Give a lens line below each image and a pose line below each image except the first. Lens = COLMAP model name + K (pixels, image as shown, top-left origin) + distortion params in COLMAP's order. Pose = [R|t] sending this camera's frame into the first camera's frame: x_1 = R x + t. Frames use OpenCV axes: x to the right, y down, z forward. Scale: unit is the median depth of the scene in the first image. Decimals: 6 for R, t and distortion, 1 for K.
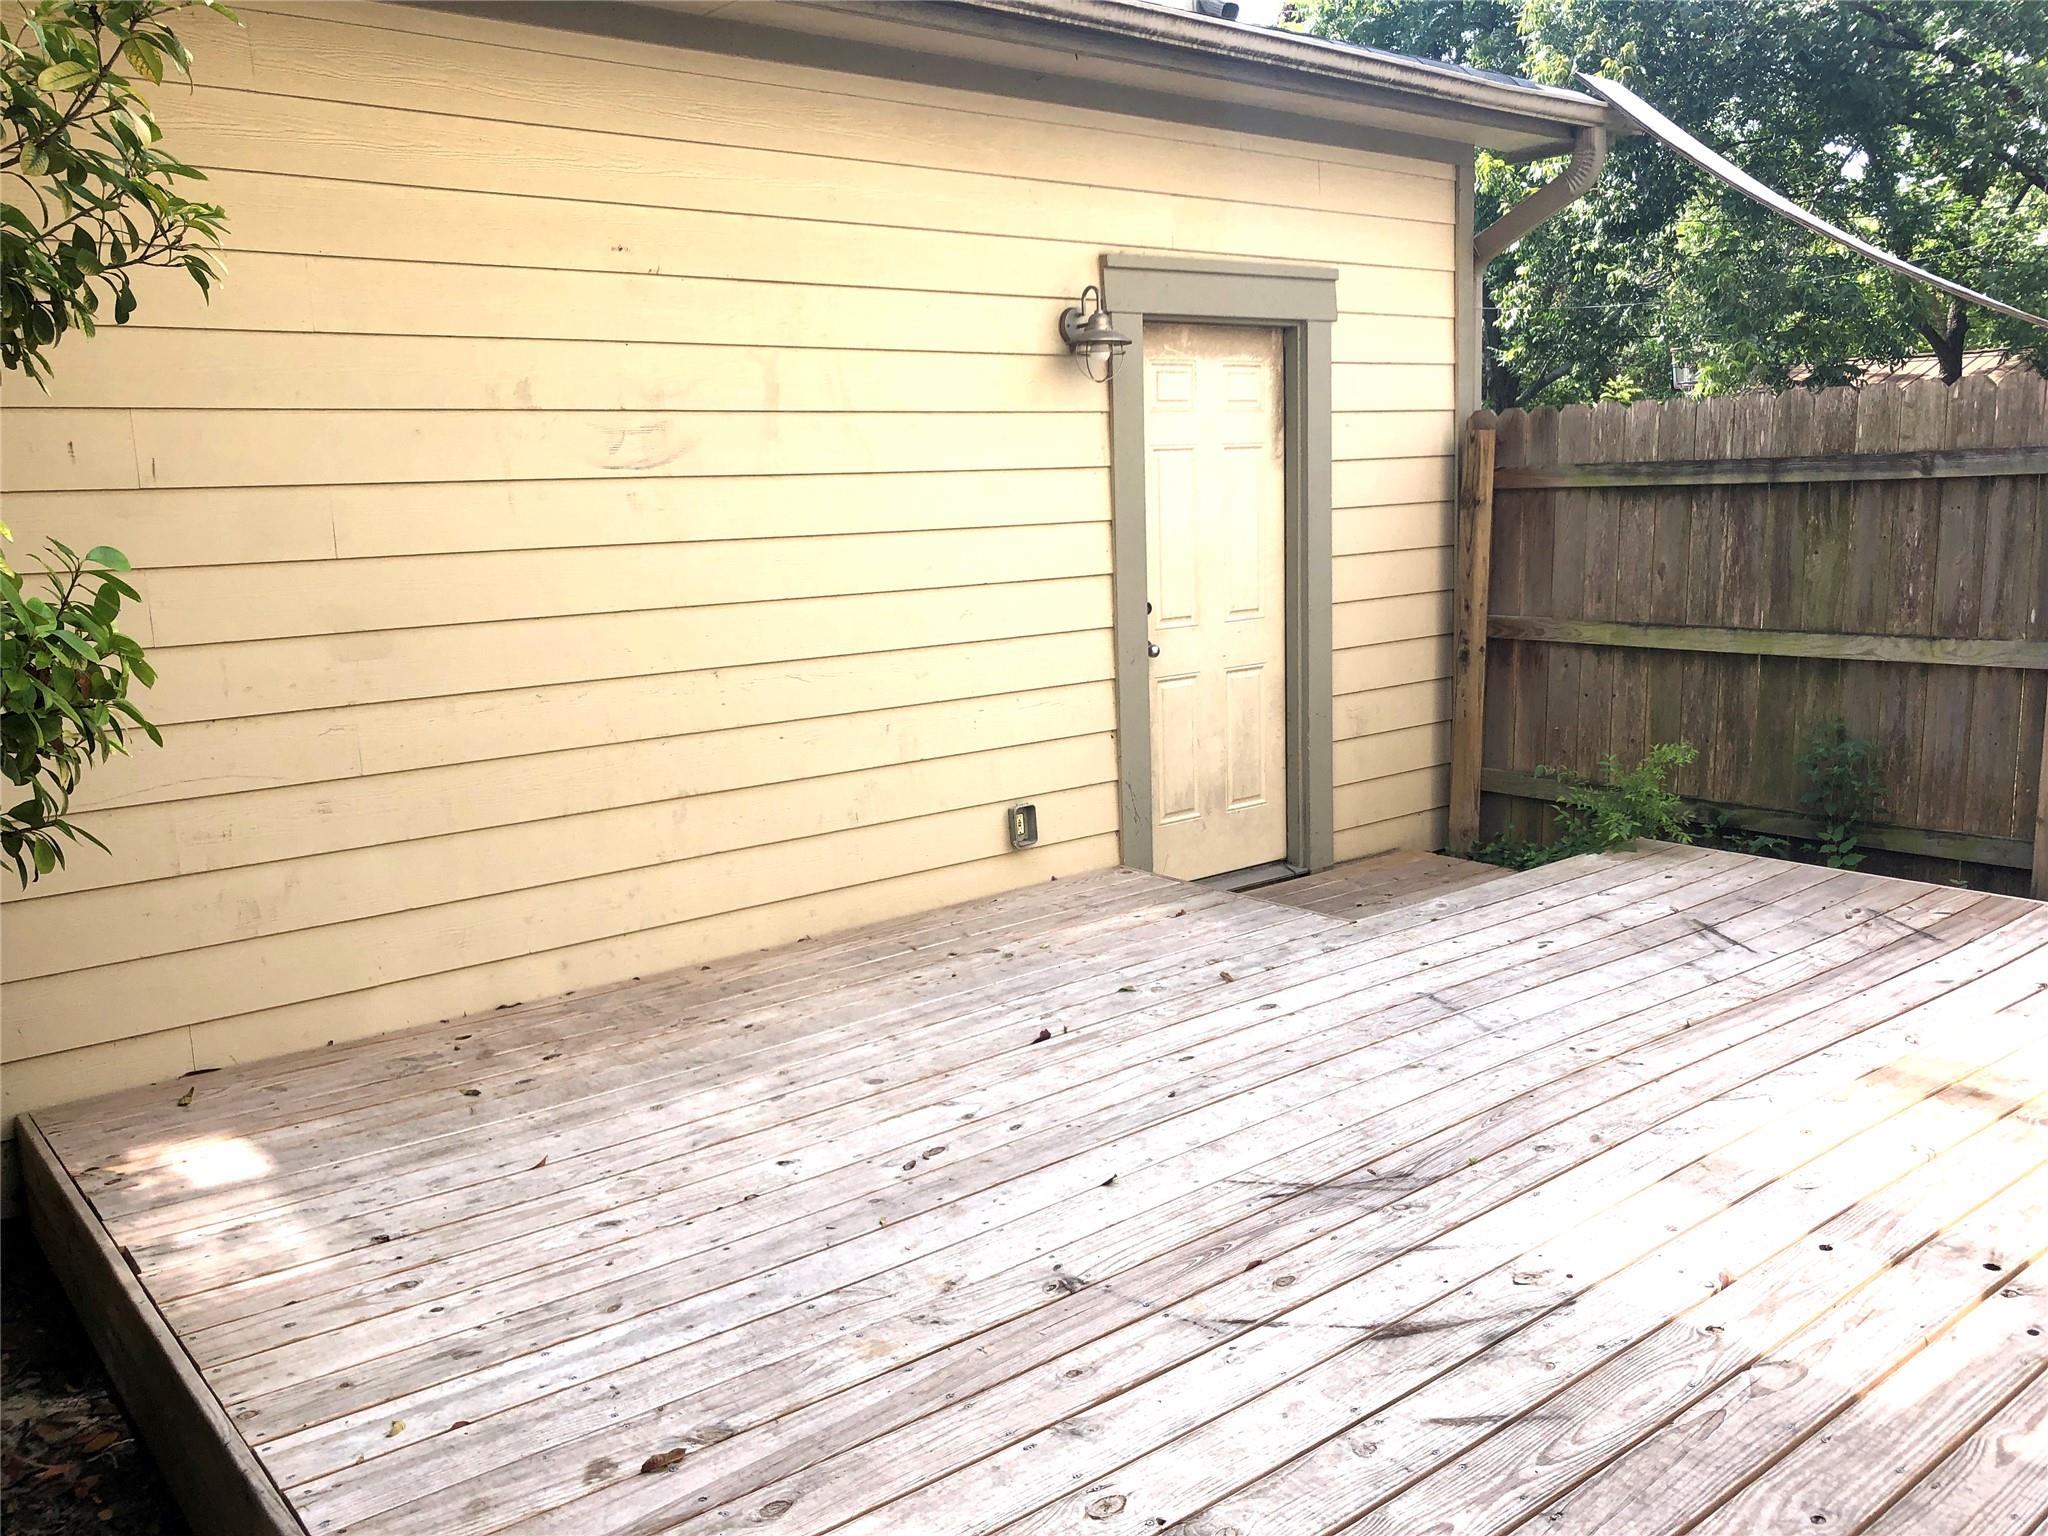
lens RADIAL K [[1690.6, 0, 1023.4], [0, 1690.6, 769.5], [0, 0, 1]] dist [0.006325, -0.000018]
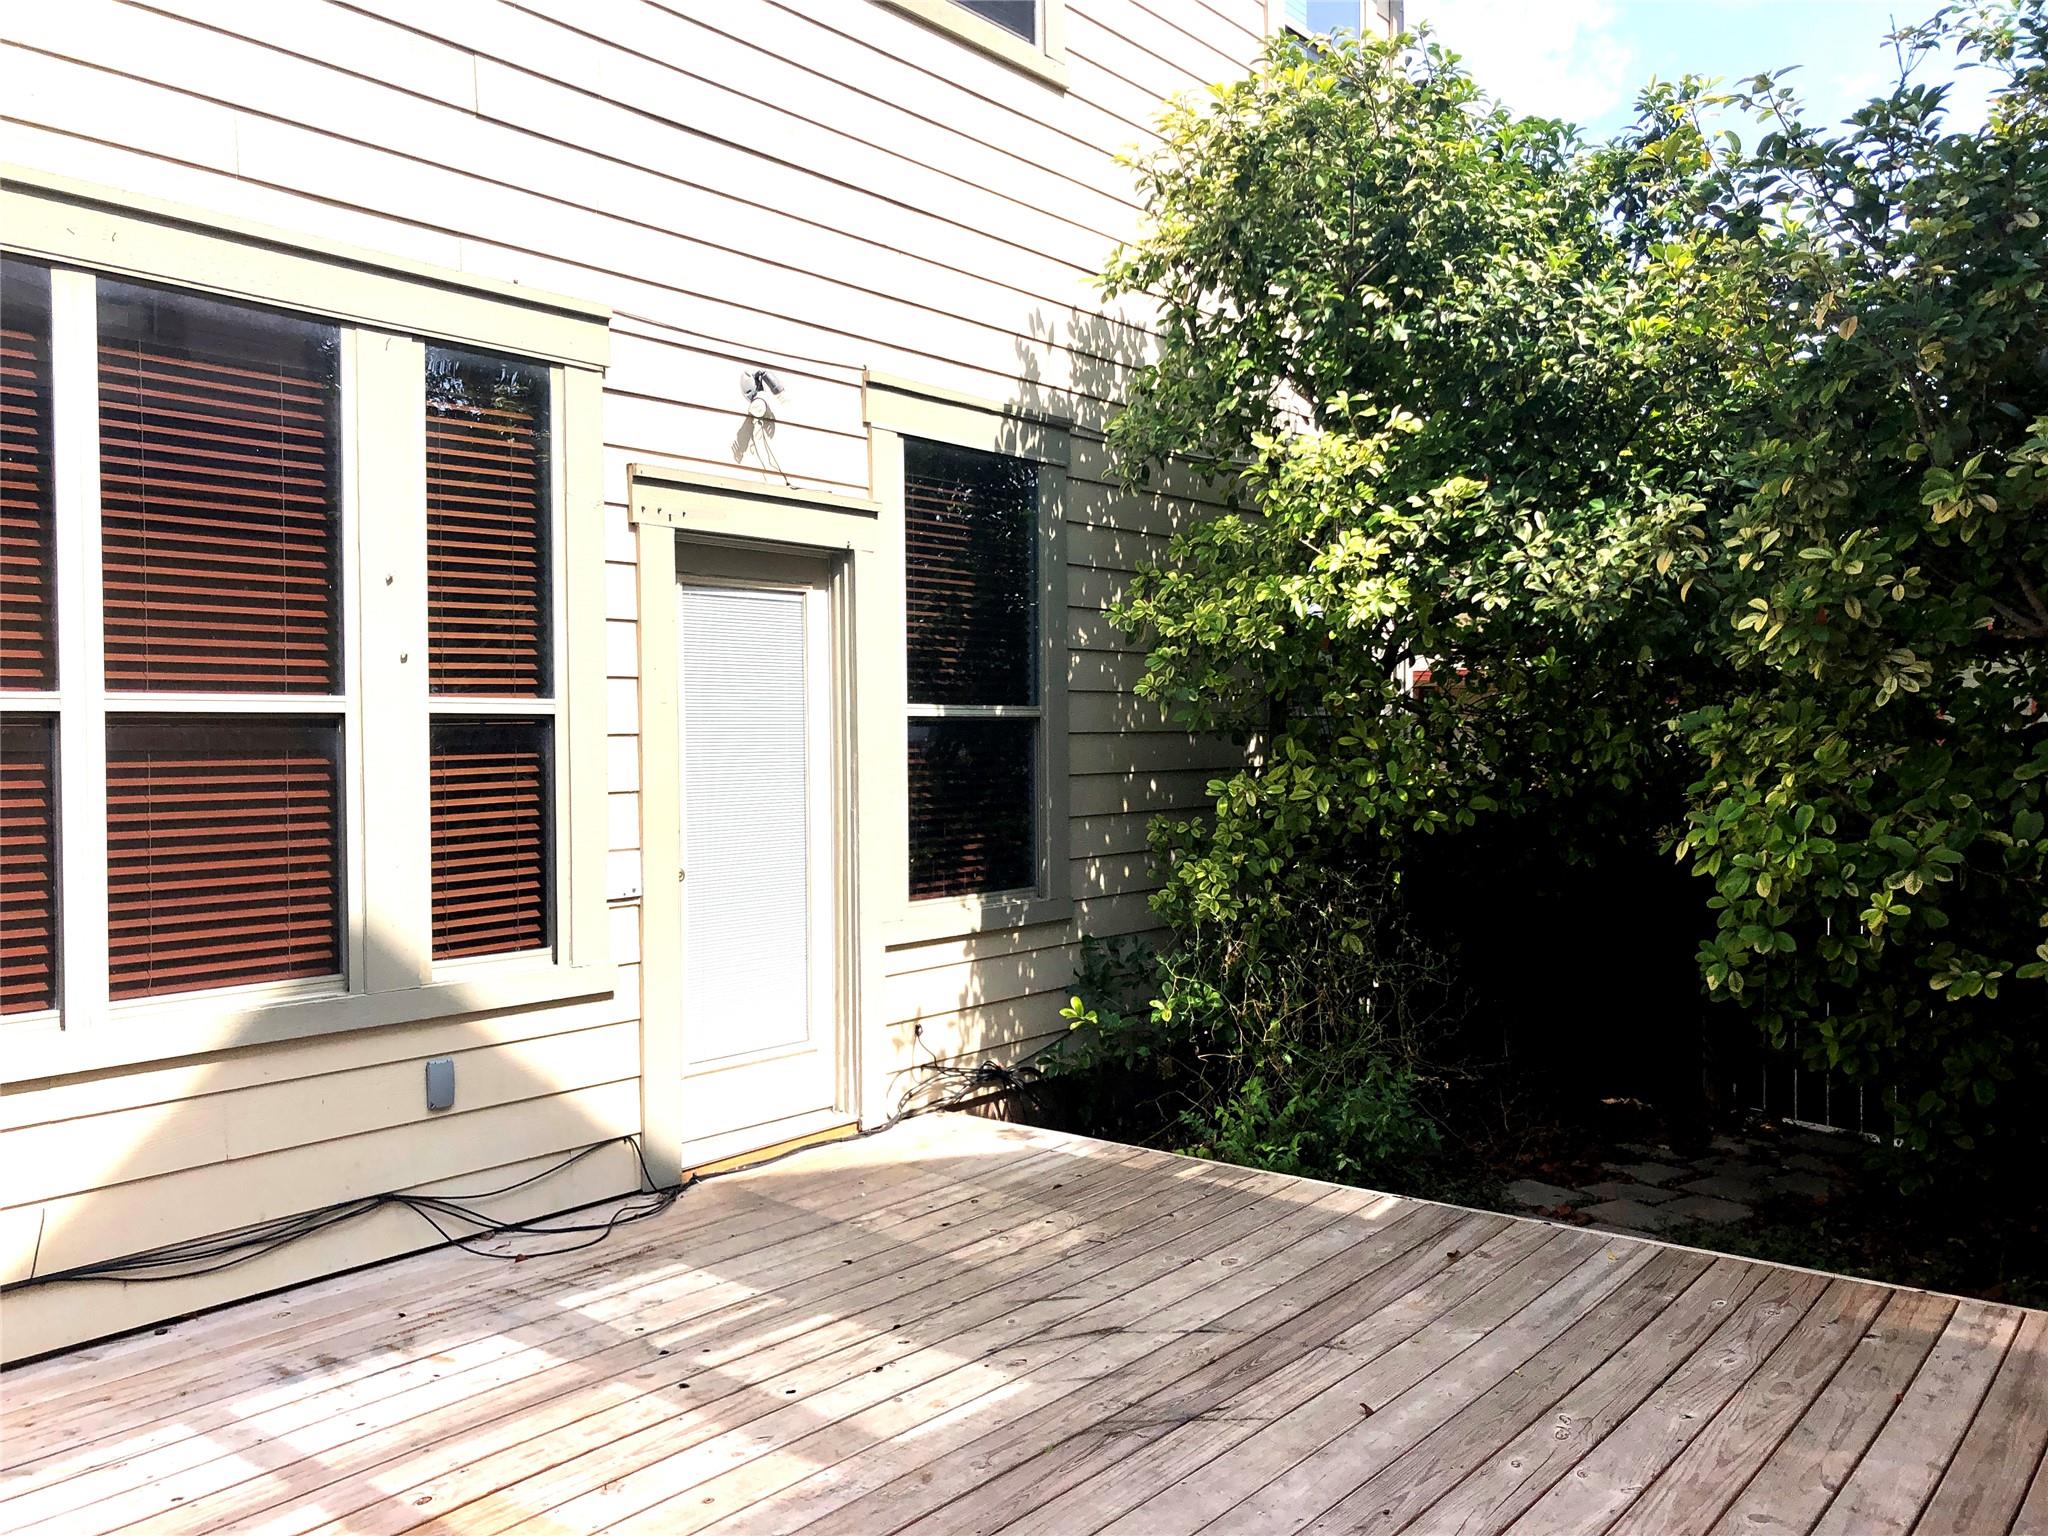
lens RADIAL K [[1690.6, 0, 1024.2], [0, 1690.6, 767.4], [0, 0, 1]] dist [0.006325, -0.000018]
pose [[-0.975279, 0.046393, -0.216053, 0.562001], [0.005668, 0.982644, 0.185416, -0.433425], [0.220906, 0.179608, -0.958615, 2.211752]]
